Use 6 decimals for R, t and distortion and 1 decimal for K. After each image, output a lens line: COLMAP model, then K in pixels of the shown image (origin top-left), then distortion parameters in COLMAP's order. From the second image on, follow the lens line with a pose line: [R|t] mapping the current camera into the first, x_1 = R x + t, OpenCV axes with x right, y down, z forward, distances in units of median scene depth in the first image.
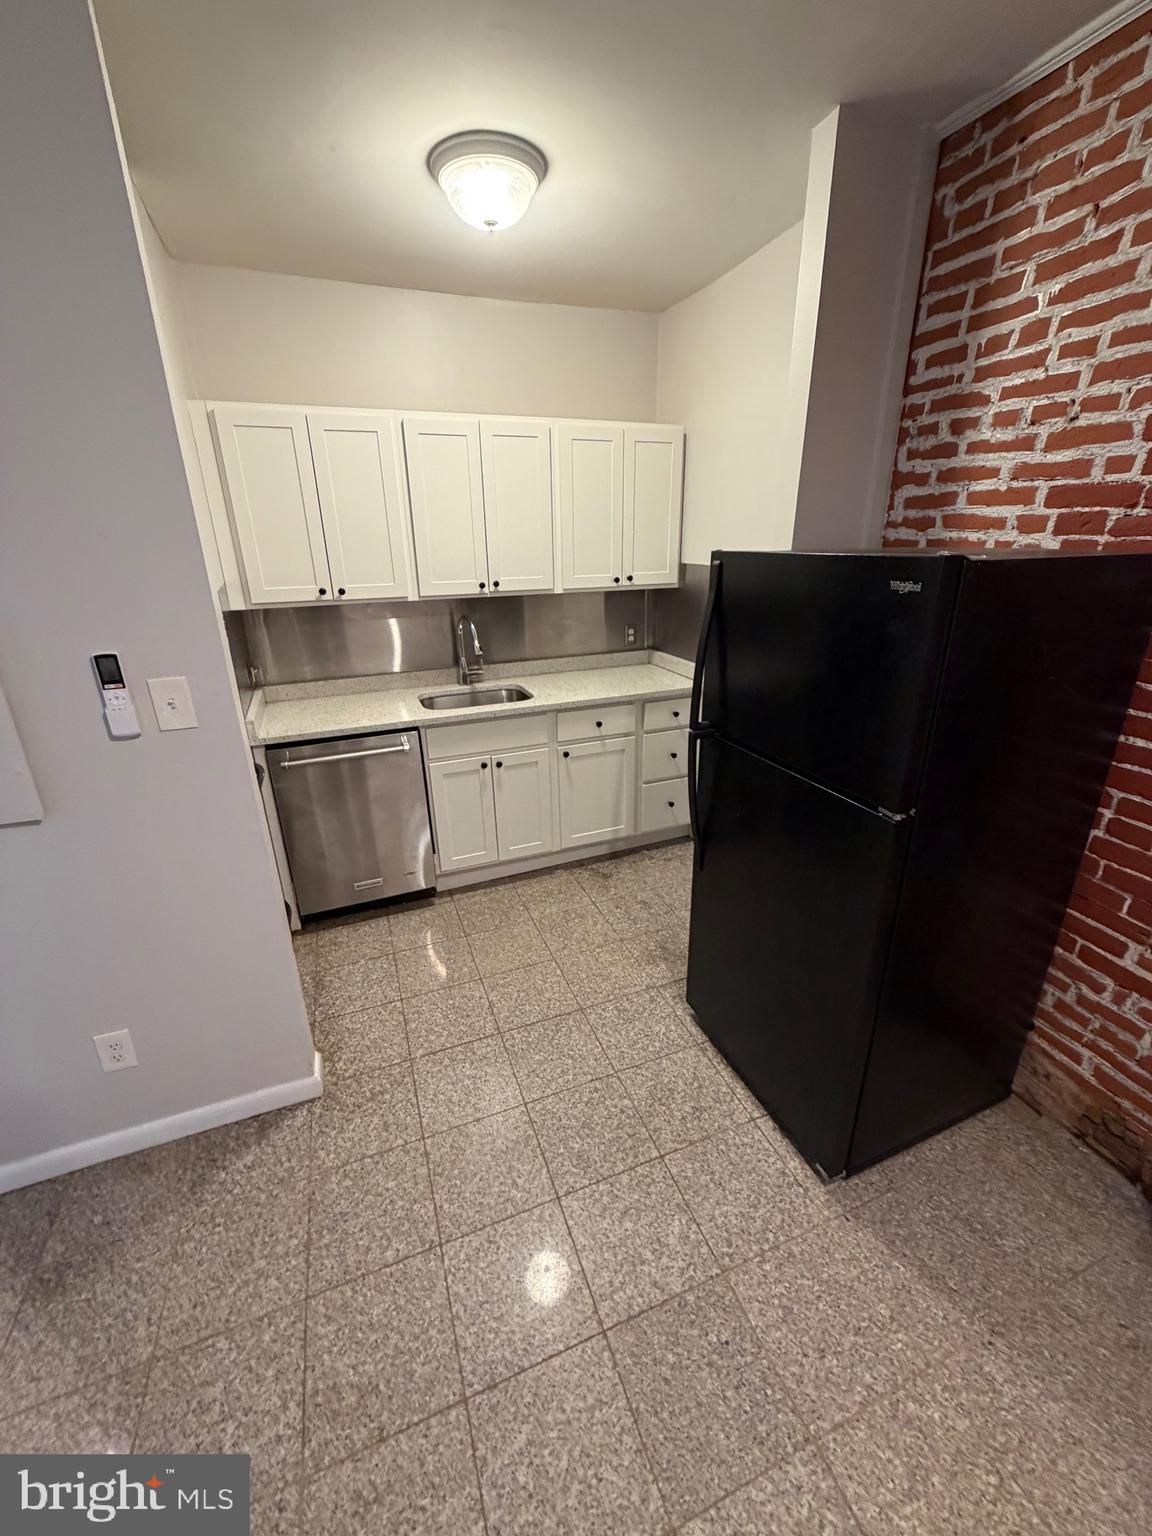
lens RADIAL K [[614.6, 0, 586.4], [0, 614.6, 761.8], [0, 0, 1]] dist [-0.000010, -0.000179]
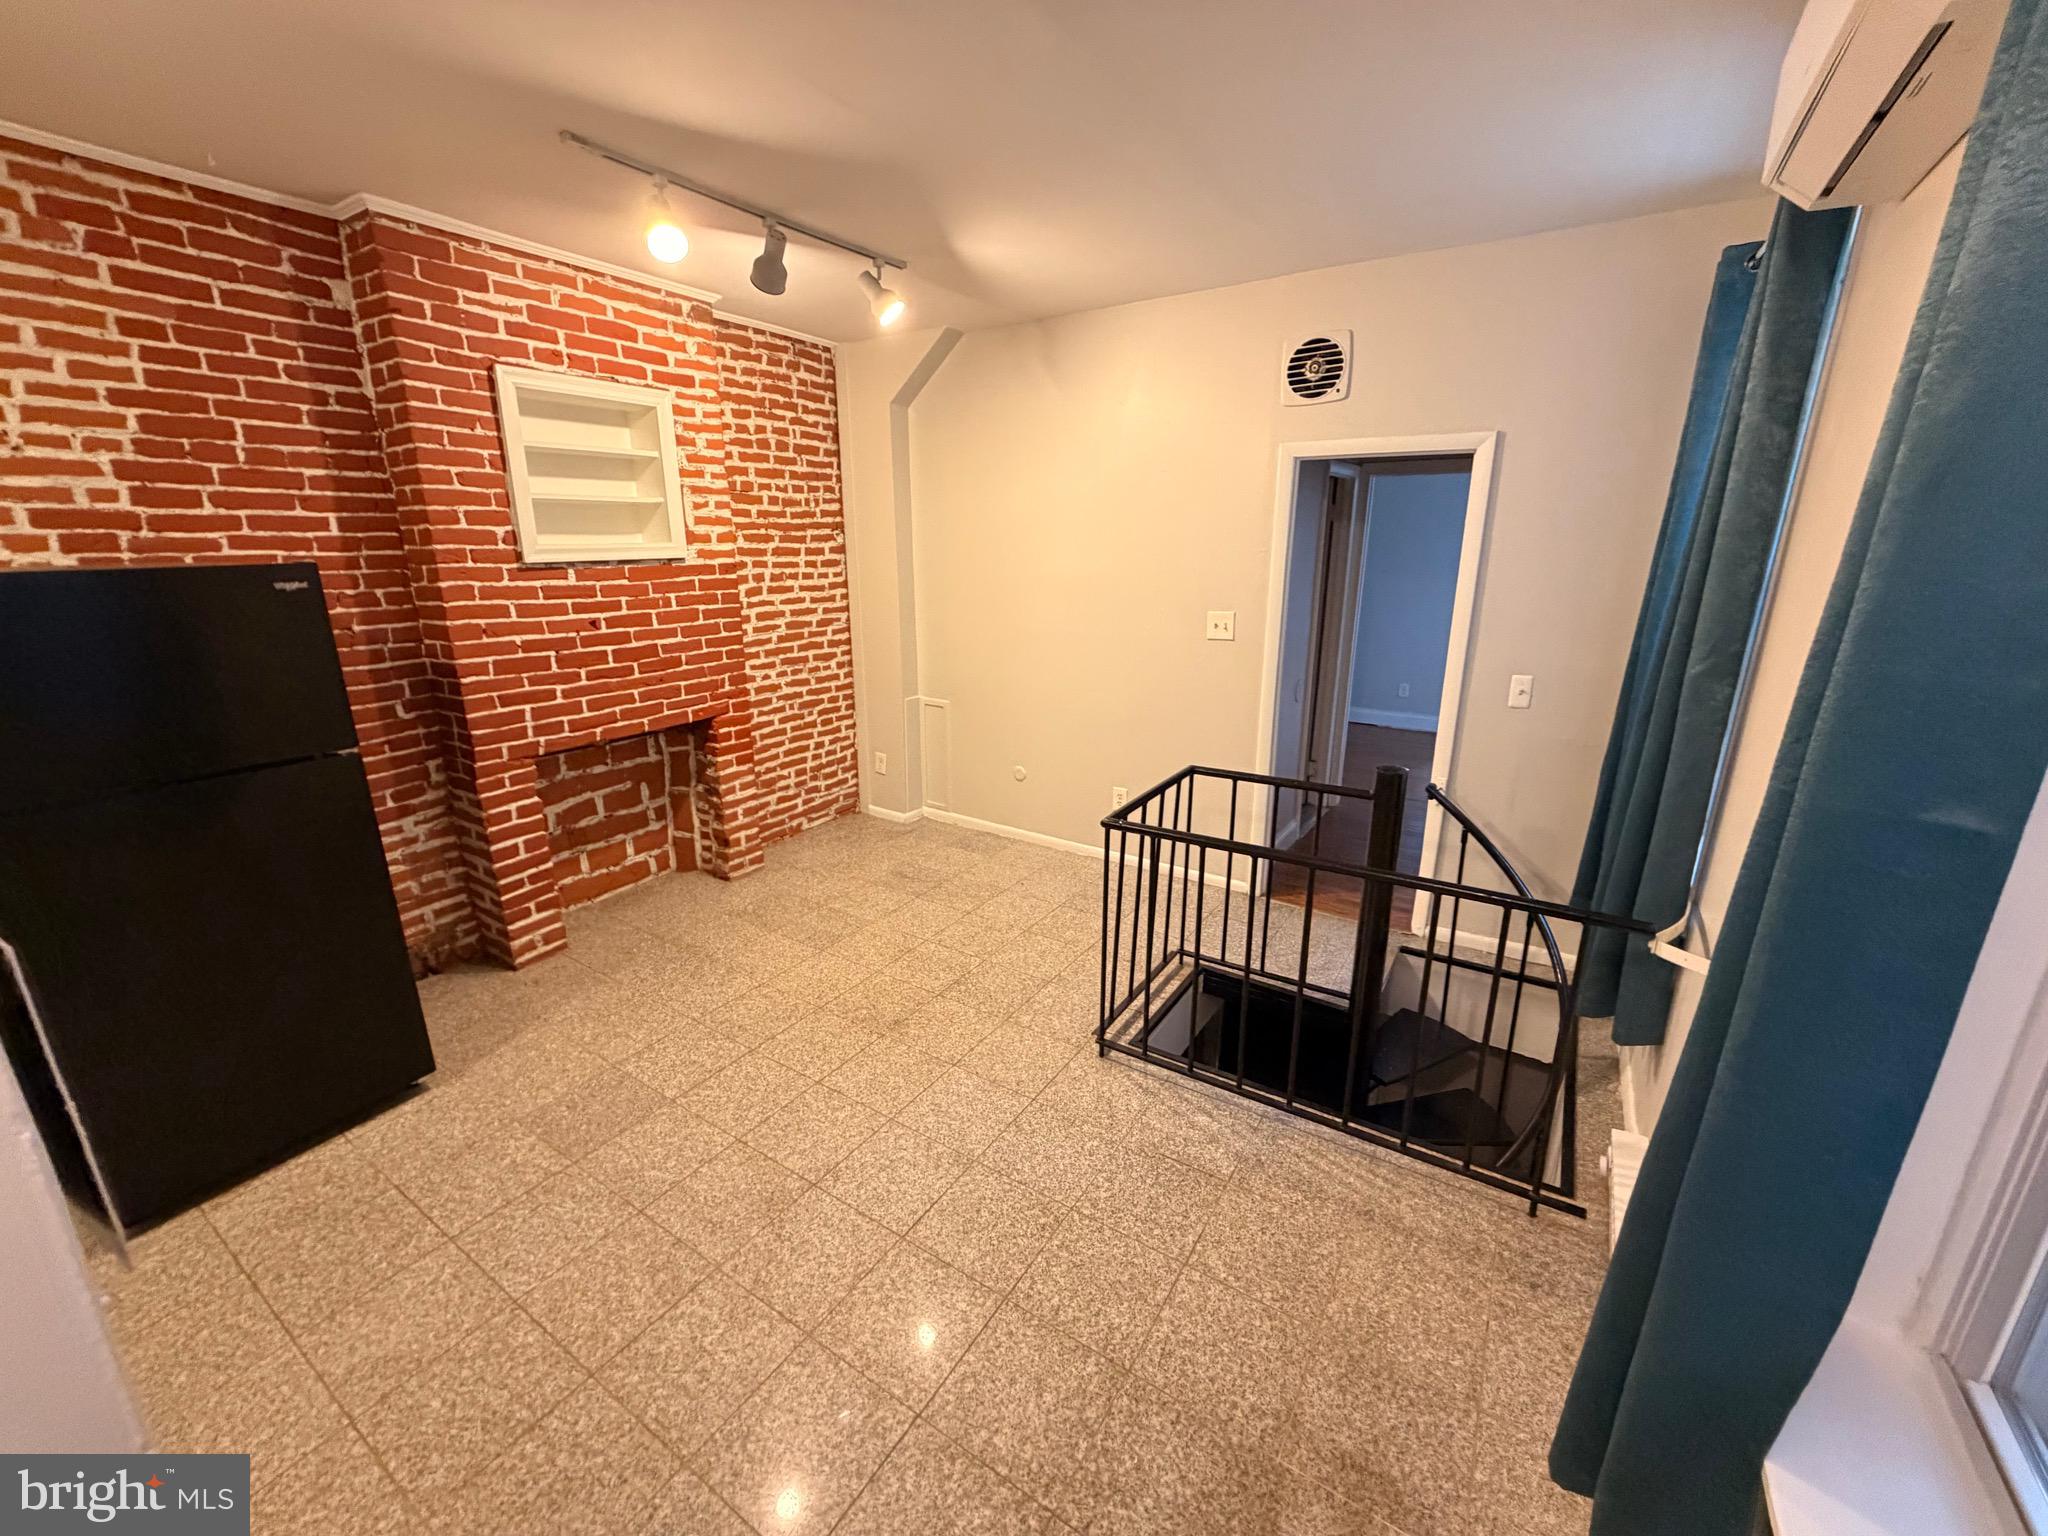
lens RADIAL K [[819.4, 0, 1015.4], [0, 819.4, 775.9], [0, 0, 1]] dist [-0.000010, -0.000179]
pose [[-0.584831, -0.213655, 0.782511, -0.564449], [0.295335, 0.842389, 0.450731, -0.078682], [-0.755480, 0.494705, -0.429556, 0.221886]]
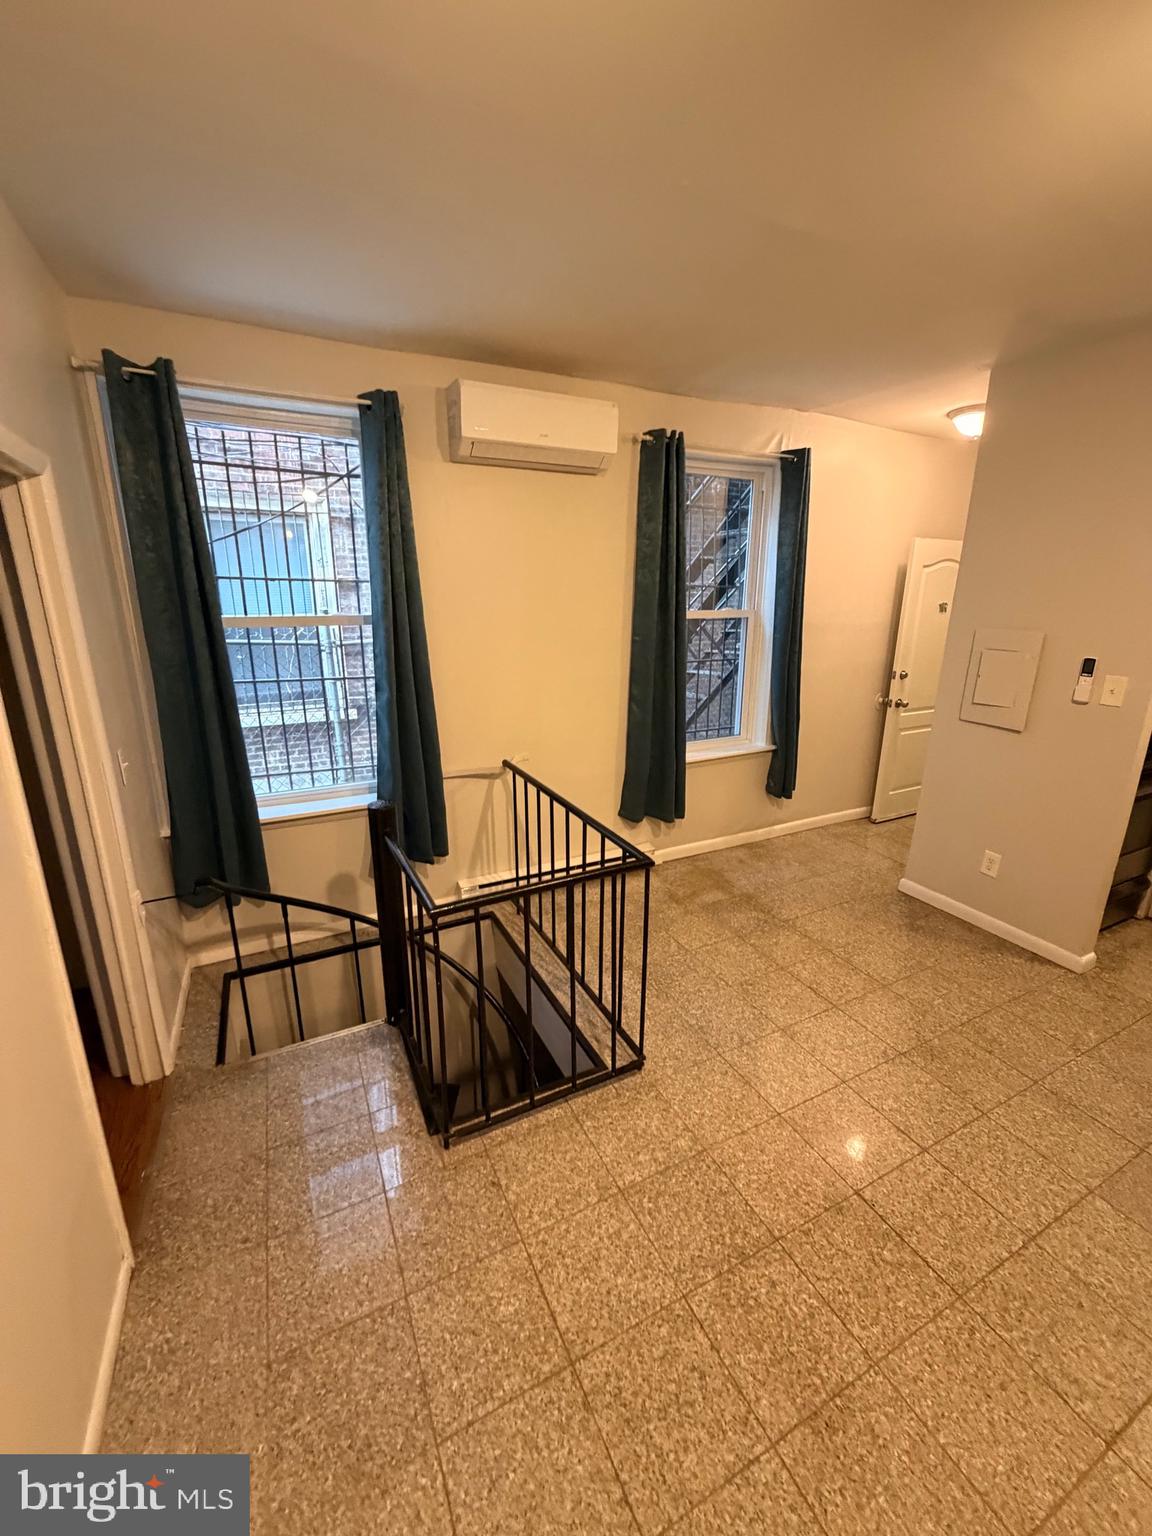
lens RADIAL K [[614.6, 0, 576.8], [0, 614.6, 761.4], [0, 0, 1]] dist [-0.000010, -0.000179]
pose [[0.085621, 0.275119, -0.957590, 0.877857], [-0.356280, 0.906022, 0.228447, 0.219252], [0.930448, 0.321610, 0.175594, -0.633820]]
